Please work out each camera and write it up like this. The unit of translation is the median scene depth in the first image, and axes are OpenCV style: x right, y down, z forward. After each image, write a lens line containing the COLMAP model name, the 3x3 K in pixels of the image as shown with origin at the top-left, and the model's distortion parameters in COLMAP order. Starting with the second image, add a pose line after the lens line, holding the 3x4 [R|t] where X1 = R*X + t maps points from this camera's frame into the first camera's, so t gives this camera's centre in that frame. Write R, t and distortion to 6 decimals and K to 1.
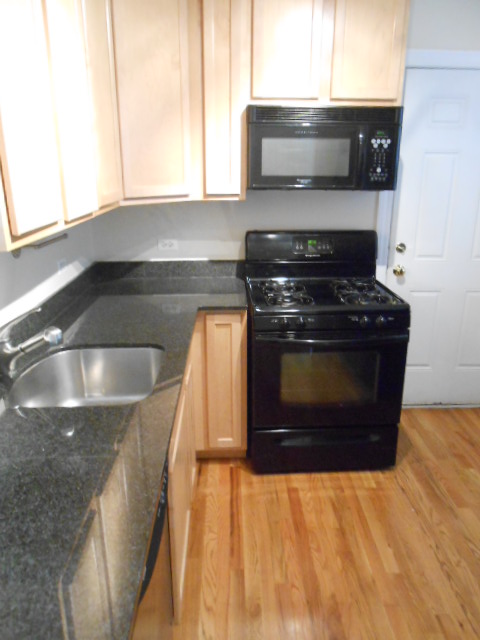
lens RADIAL K [[475.3, 0, 240.0], [0, 475.3, 320.0], [0, 0, 1]] dist [0.003257, -0.132841]
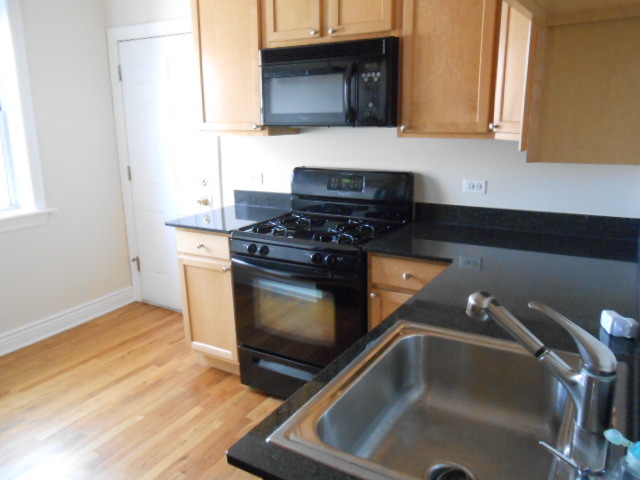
lens RADIAL K [[475.3, 0, 320.0], [0, 475.3, 240.0], [0, 0, 1]] dist [0.003257, -0.132841]
pose [[0.828882, 0.120759, -0.546234, 0.770502], [-0.156269, 0.987535, -0.018810, -0.017461], [0.537154, 0.100951, 0.837421, 0.181560]]
